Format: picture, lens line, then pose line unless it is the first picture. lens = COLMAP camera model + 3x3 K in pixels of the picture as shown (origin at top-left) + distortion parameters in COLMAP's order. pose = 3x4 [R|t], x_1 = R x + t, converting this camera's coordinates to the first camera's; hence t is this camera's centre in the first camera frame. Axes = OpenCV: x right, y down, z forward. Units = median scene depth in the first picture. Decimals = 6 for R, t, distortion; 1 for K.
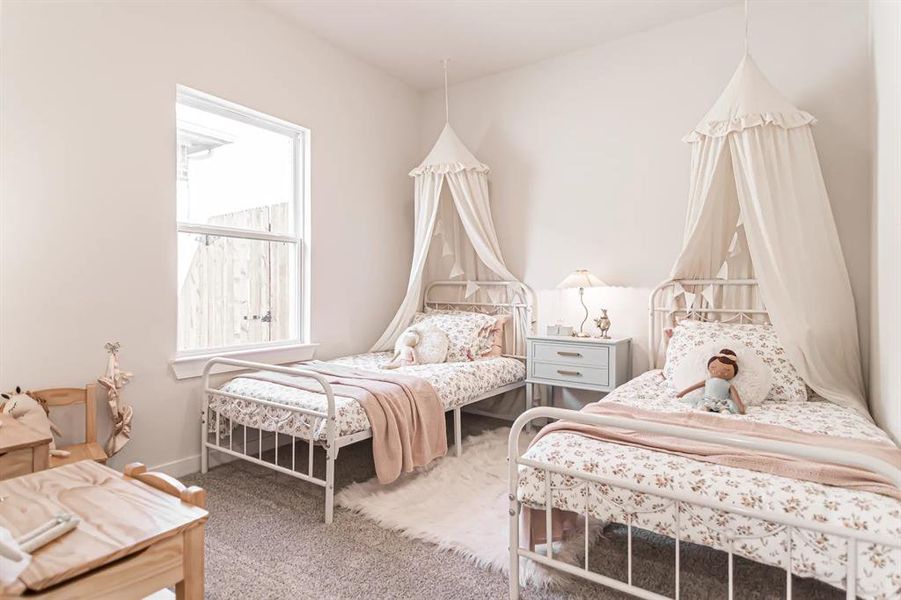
lens RADIAL K [[456.9, 0, 450.5], [0, 456.9, 300.0], [0, 0, 1]] dist [0.001555, 0.000126]
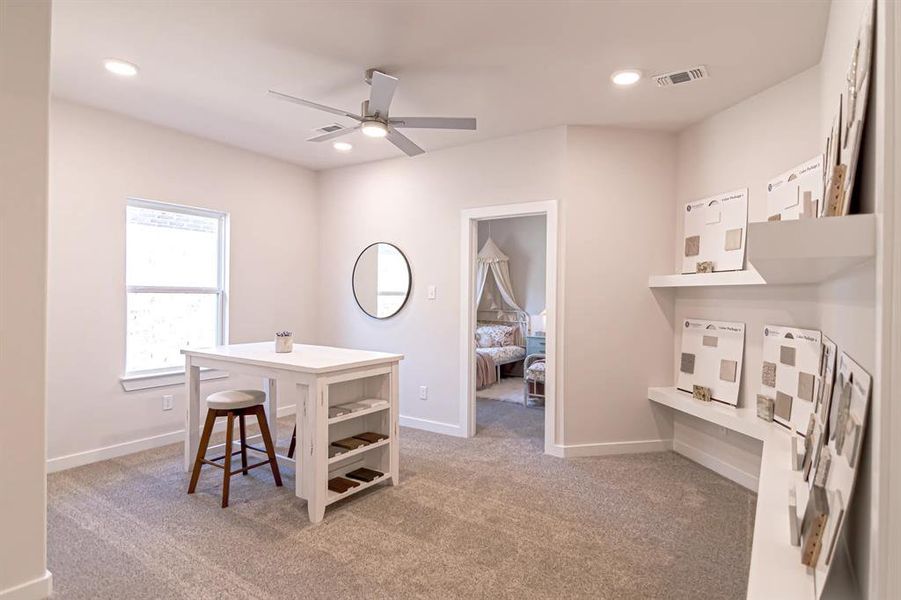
lens RADIAL K [[456.9, 0, 450.5], [0, 456.9, 300.0], [0, 0, 1]] dist [0.001555, 0.000126]
pose [[0.999818, 0.003624, 0.018737, -0.235179], [-0.003441, 0.999946, -0.009824, -0.071016], [-0.018772, 0.009758, 0.999776, -1.171219]]
